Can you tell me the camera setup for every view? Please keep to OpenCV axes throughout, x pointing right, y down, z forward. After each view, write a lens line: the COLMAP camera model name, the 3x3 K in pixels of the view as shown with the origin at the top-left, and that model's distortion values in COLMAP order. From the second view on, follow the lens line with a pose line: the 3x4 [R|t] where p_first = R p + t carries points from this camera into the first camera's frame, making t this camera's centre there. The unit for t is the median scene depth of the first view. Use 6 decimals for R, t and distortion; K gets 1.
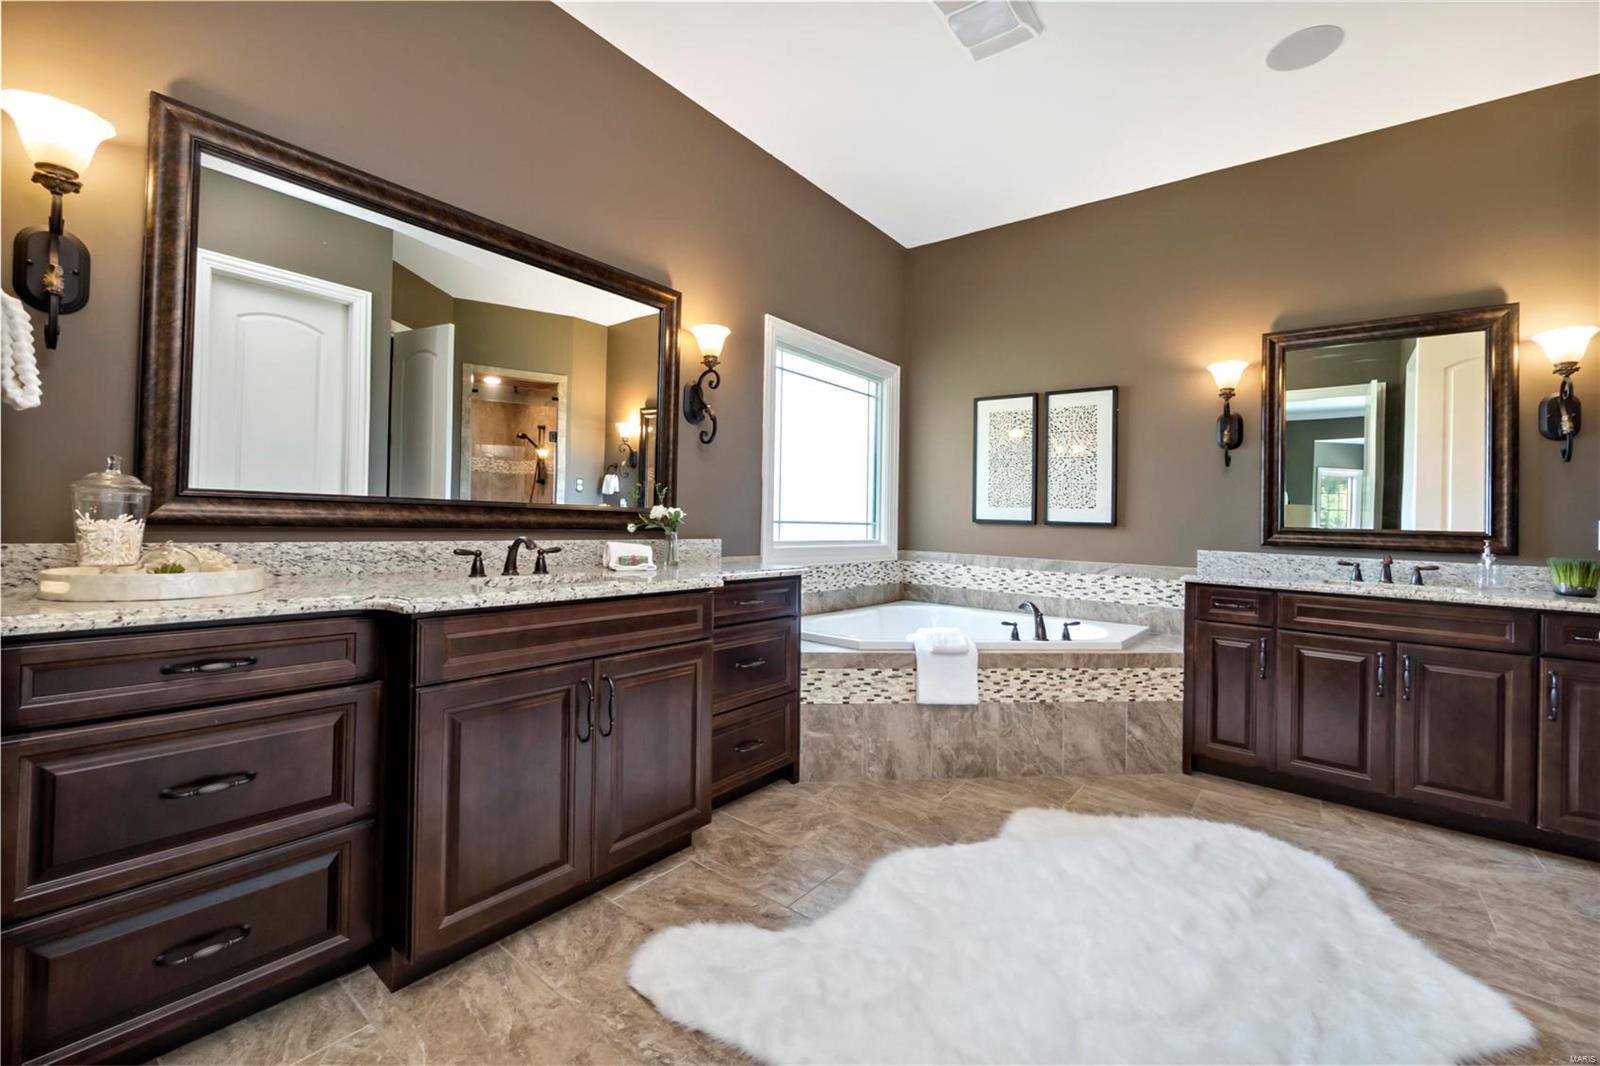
lens RADIAL K [[656.2, 0, 809.2], [0, 656.2, 516.5], [0, 0, 1]] dist [-0.003004, -0.000010]
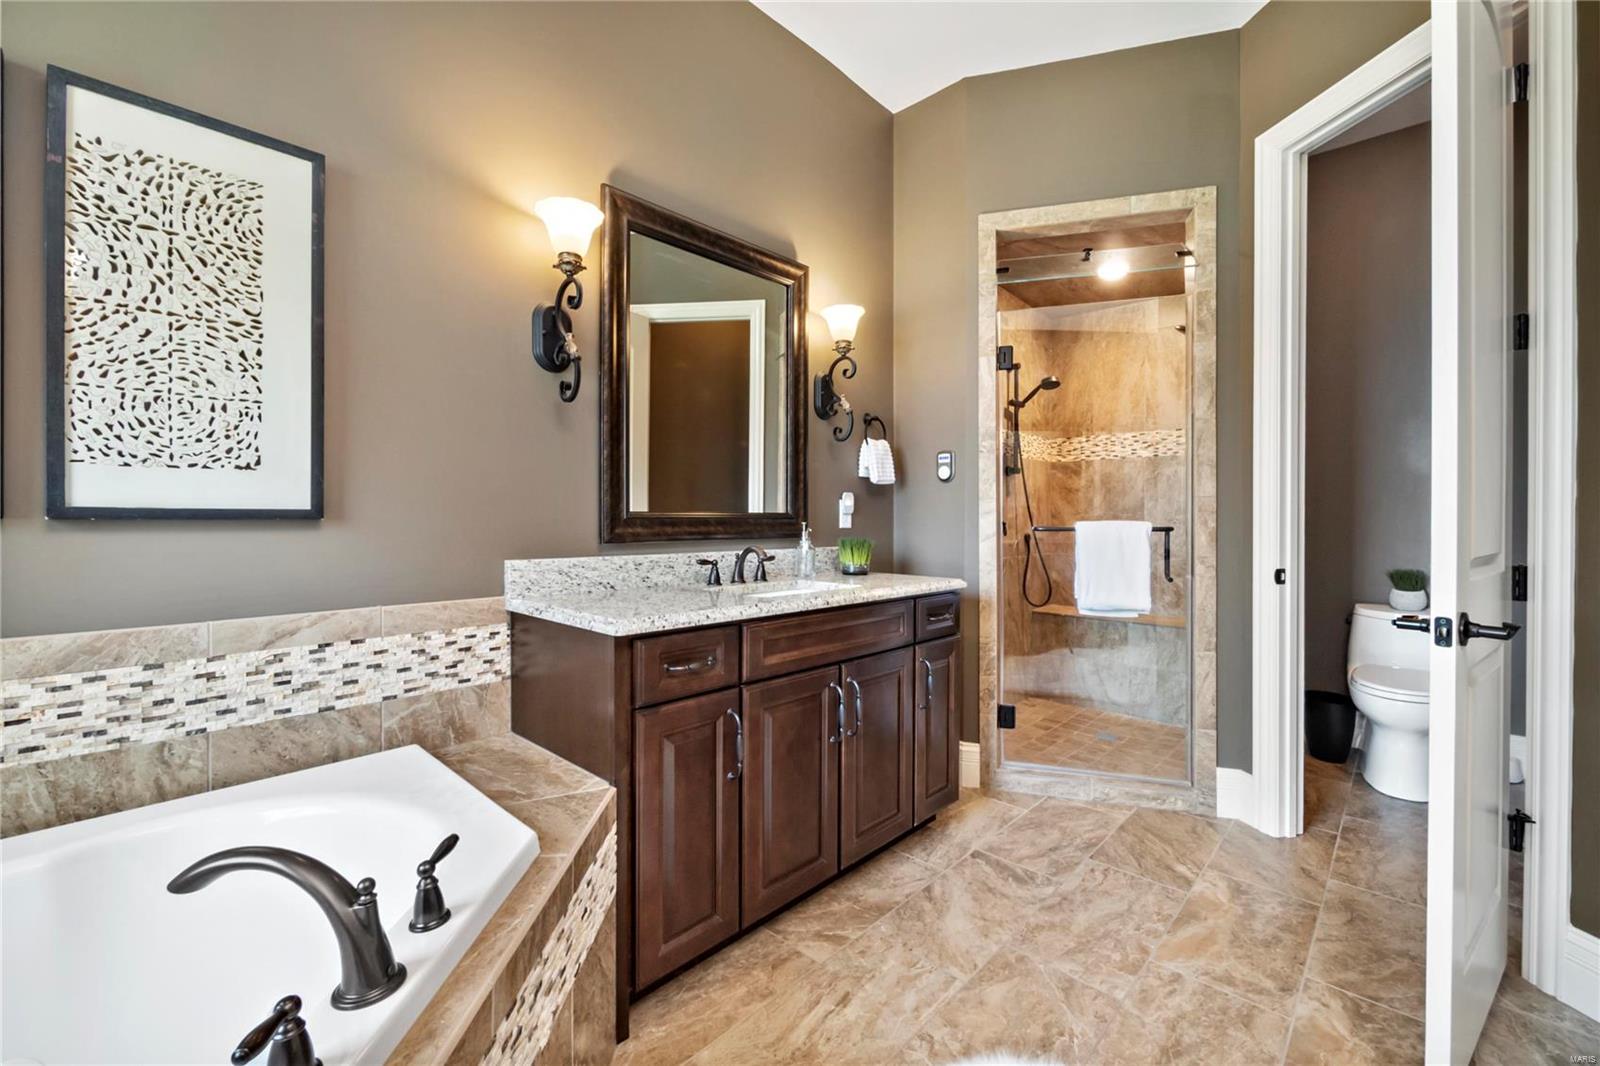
lens RADIAL K [[656.2, 0, 809.2], [0, 656.2, 516.5], [0, 0, 1]] dist [-0.003004, -0.000010]
pose [[0.101640, -0.024829, 0.994511, 0.112511], [0.001877, 0.999692, 0.024766, 0.005013], [-0.994819, -0.000651, 0.101655, 0.698110]]
